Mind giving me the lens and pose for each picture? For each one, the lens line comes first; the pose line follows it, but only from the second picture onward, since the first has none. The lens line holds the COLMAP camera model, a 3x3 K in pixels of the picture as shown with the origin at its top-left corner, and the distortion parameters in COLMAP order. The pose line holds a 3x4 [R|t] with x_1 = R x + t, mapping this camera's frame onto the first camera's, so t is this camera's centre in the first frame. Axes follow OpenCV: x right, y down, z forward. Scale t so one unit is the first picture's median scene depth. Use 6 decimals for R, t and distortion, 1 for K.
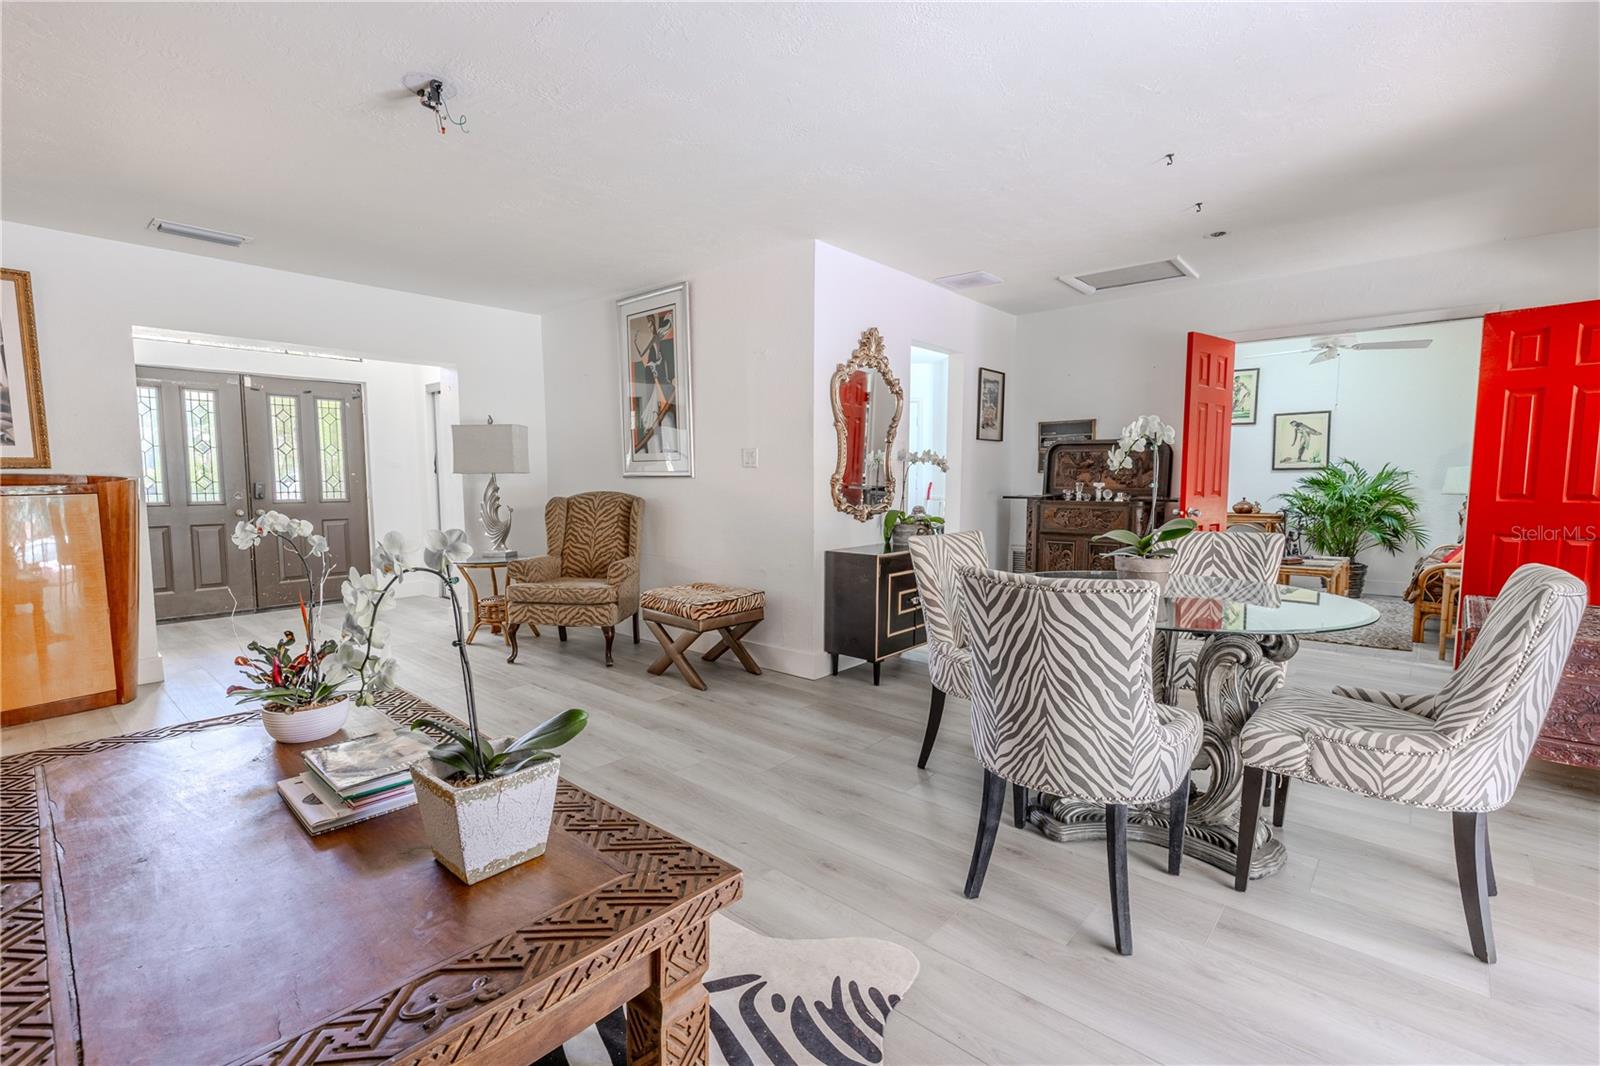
lens RADIAL K [[708.0, 0, 788.4], [0, 708.0, 546.8], [0, 0, 1]] dist [0.003790, 0.000257]
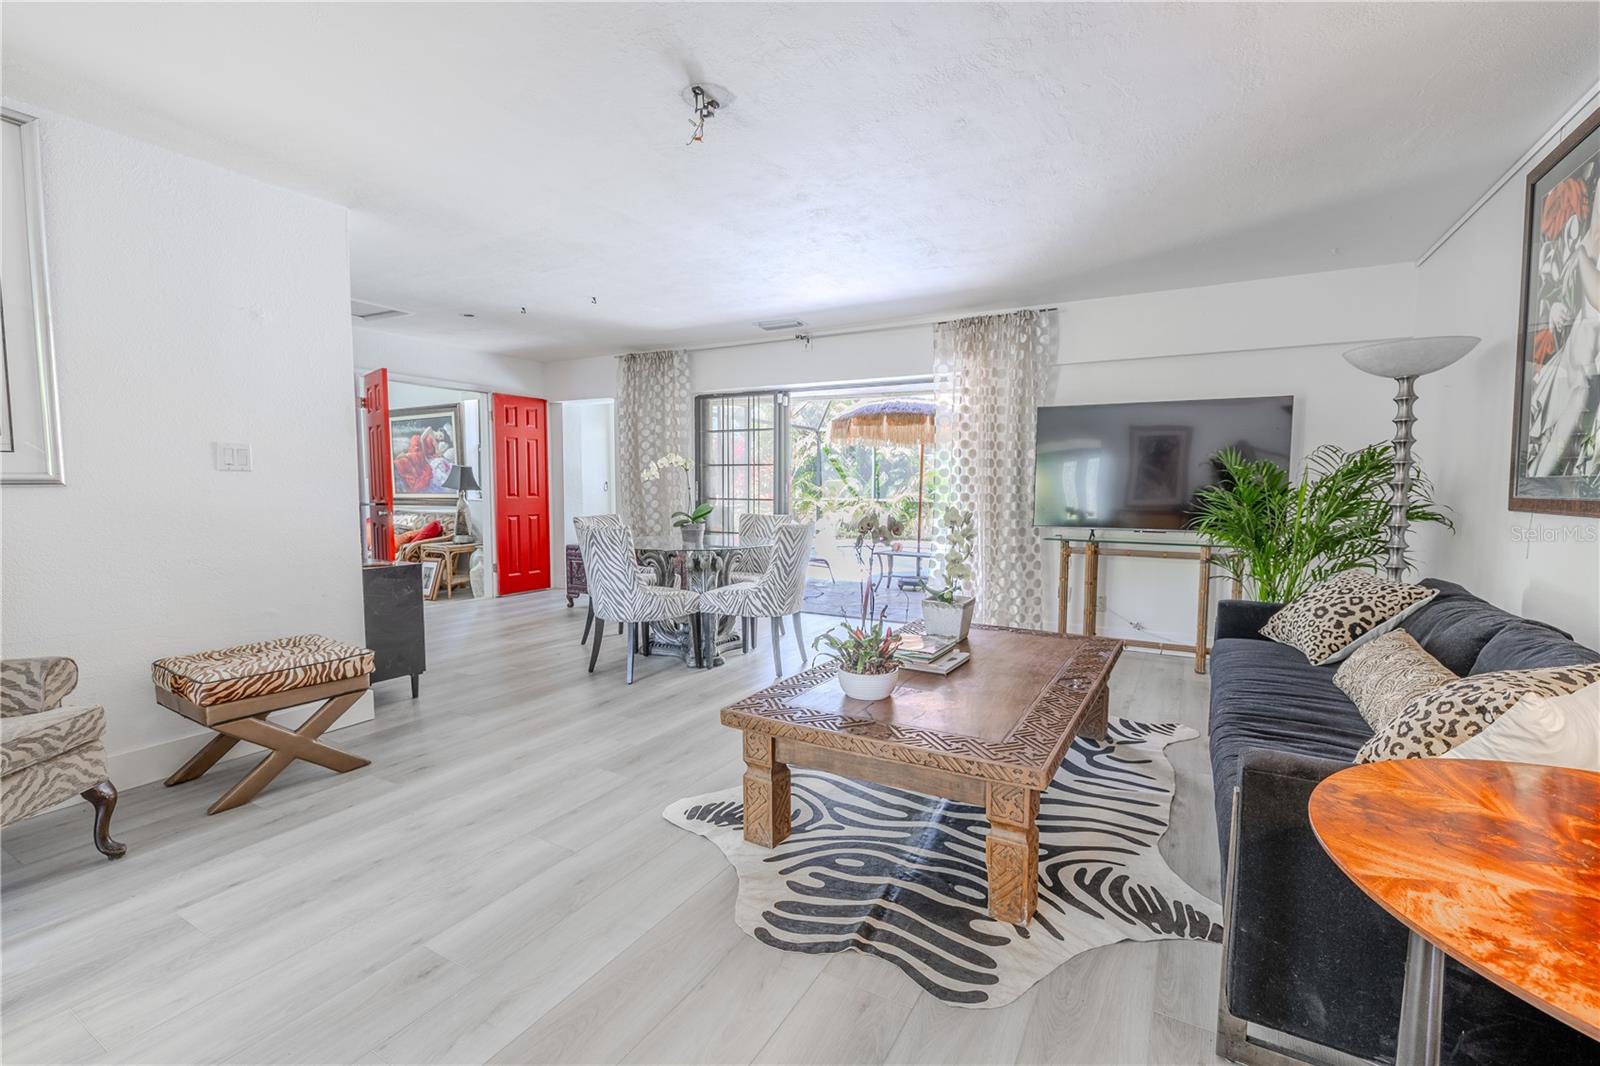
lens RADIAL K [[708.0, 0, 796.3], [0, 708.0, 533.1], [0, 0, 1]] dist [0.003790, 0.000257]
pose [[-0.208144, -0.067691, 0.975753, -0.876024], [0.095772, 0.991398, 0.089206, -0.063342], [-0.973398, 0.112018, -0.199870, 0.632225]]
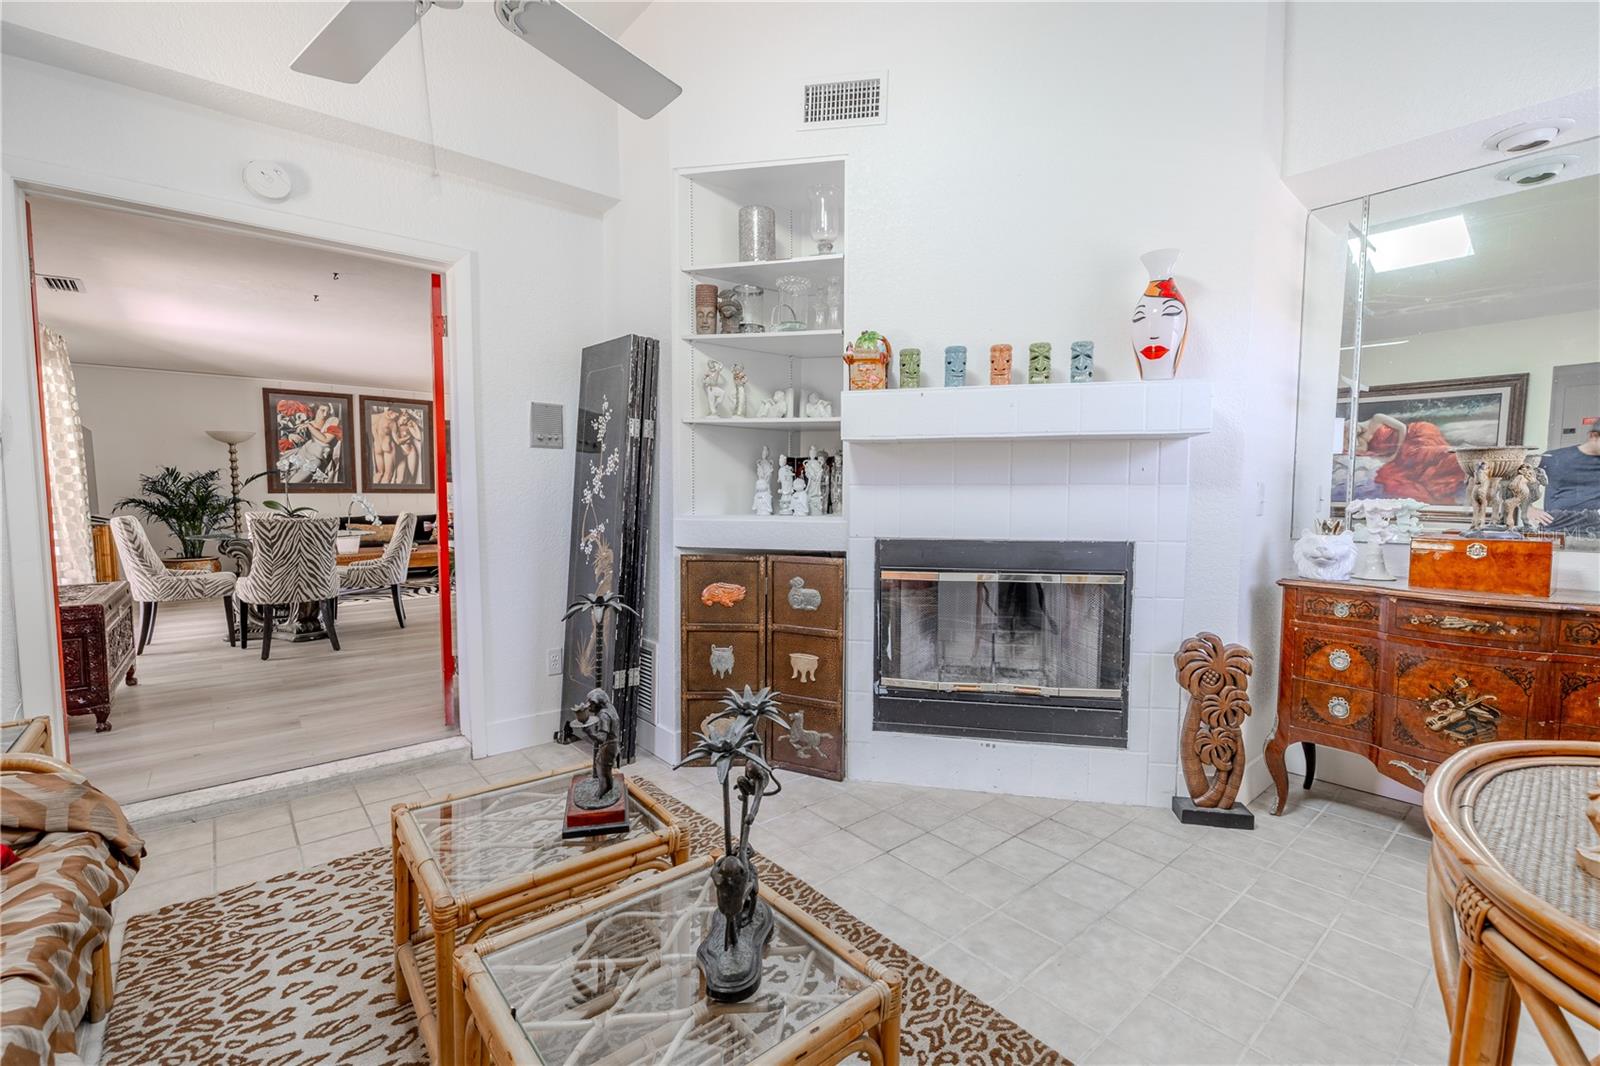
lens RADIAL K [[692.7, 0, 808.5], [0, 692.7, 537.1], [0, 0, 1]] dist [-0.001864, 0.001670]
pose [[-0.130412, 0.068374, -0.989099, 1.416855], [-0.100304, 0.991591, 0.081771, -0.157453], [0.986373, 0.109874, -0.122458, 1.665427]]
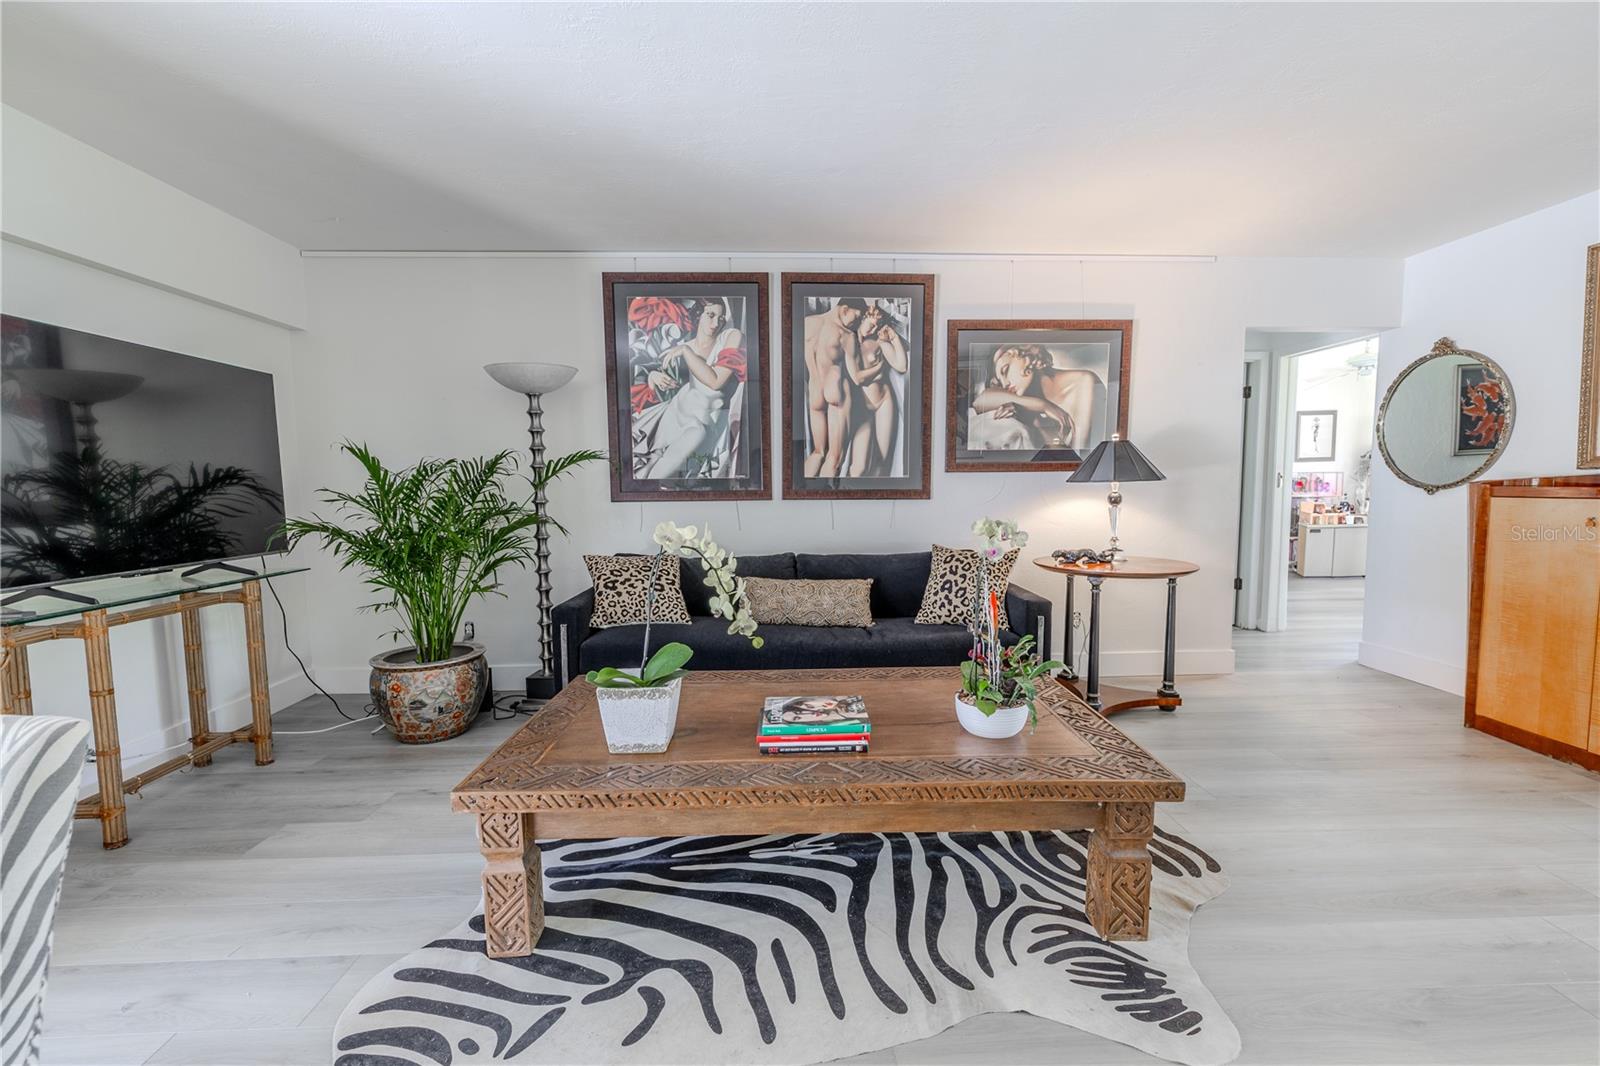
lens RADIAL K [[692.7, 0, 799.1], [0, 692.7, 531.2], [0, 0, 1]] dist [-0.001864, 0.001670]
pose [[-0.716012, 0.058852, -0.695603, 0.098147], [-0.059374, 0.987695, 0.144681, -0.073653], [0.695559, 0.144894, -0.703707, 0.701516]]
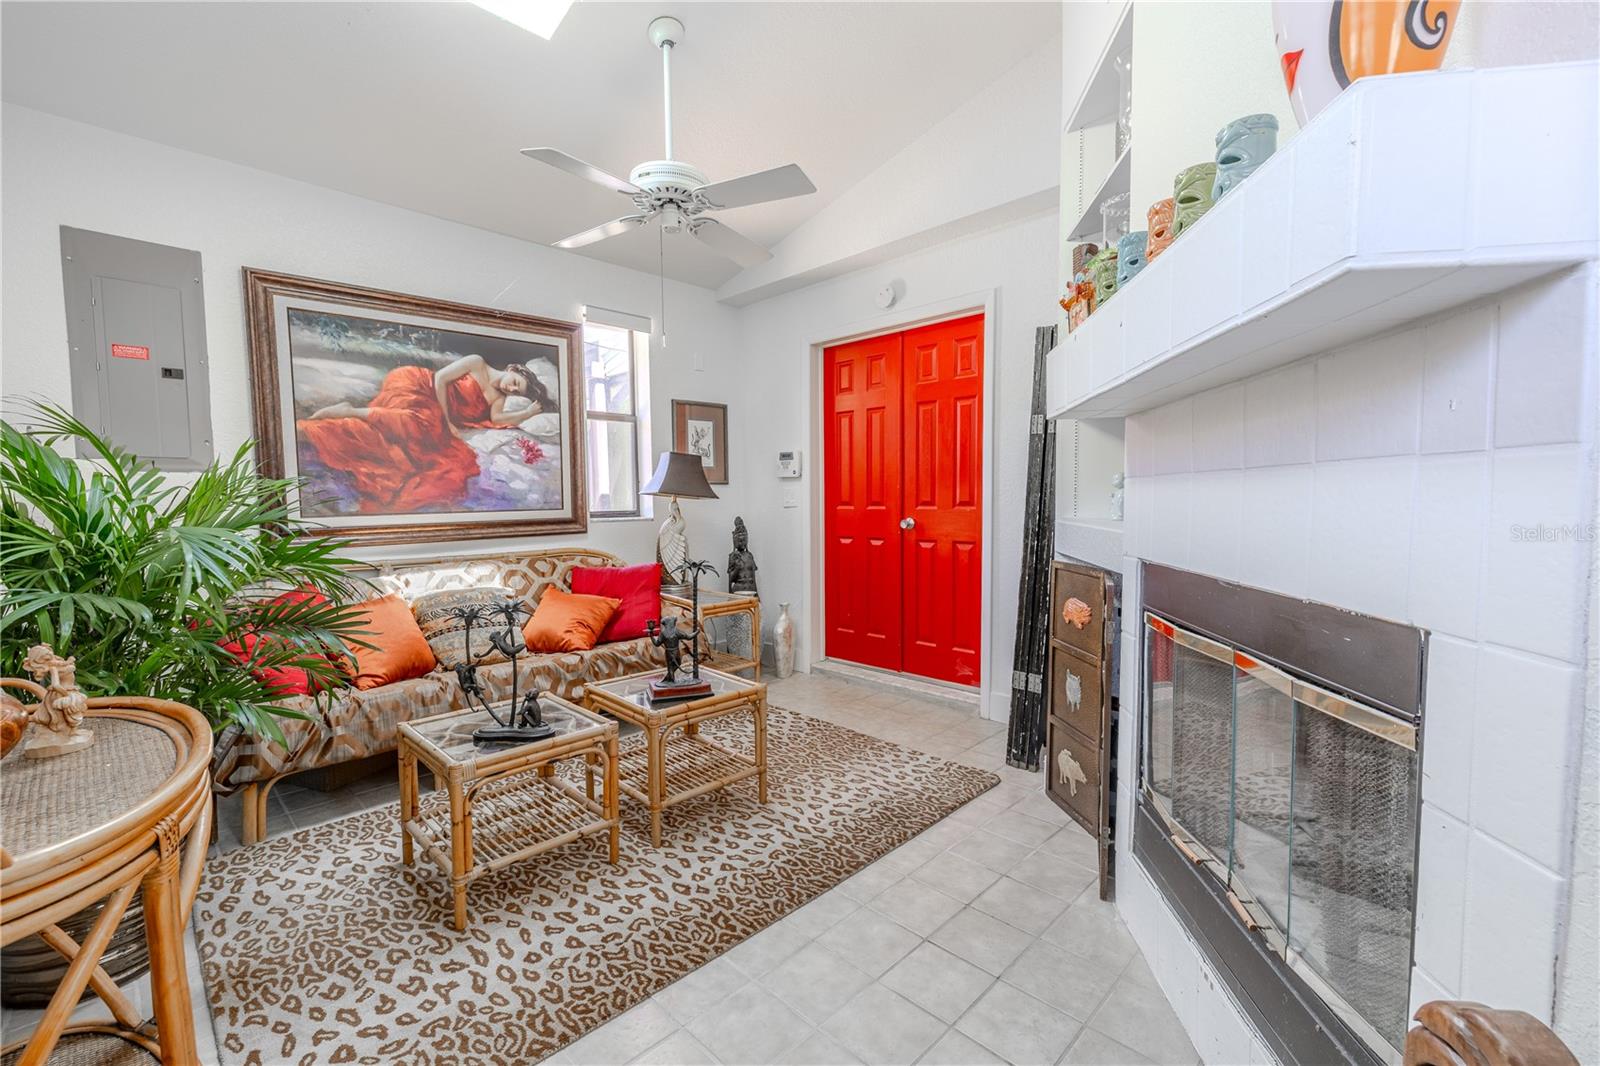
lens RADIAL K [[692.7, 0, 792.7], [0, 692.7, 535.5], [0, 0, 1]] dist [-0.001864, 0.001670]
pose [[-0.998051, 0.009189, 0.061719, 0.935868], [0.018742, 0.987572, 0.156047, -0.194047], [-0.059518, 0.156899, -0.985820, 2.083960]]
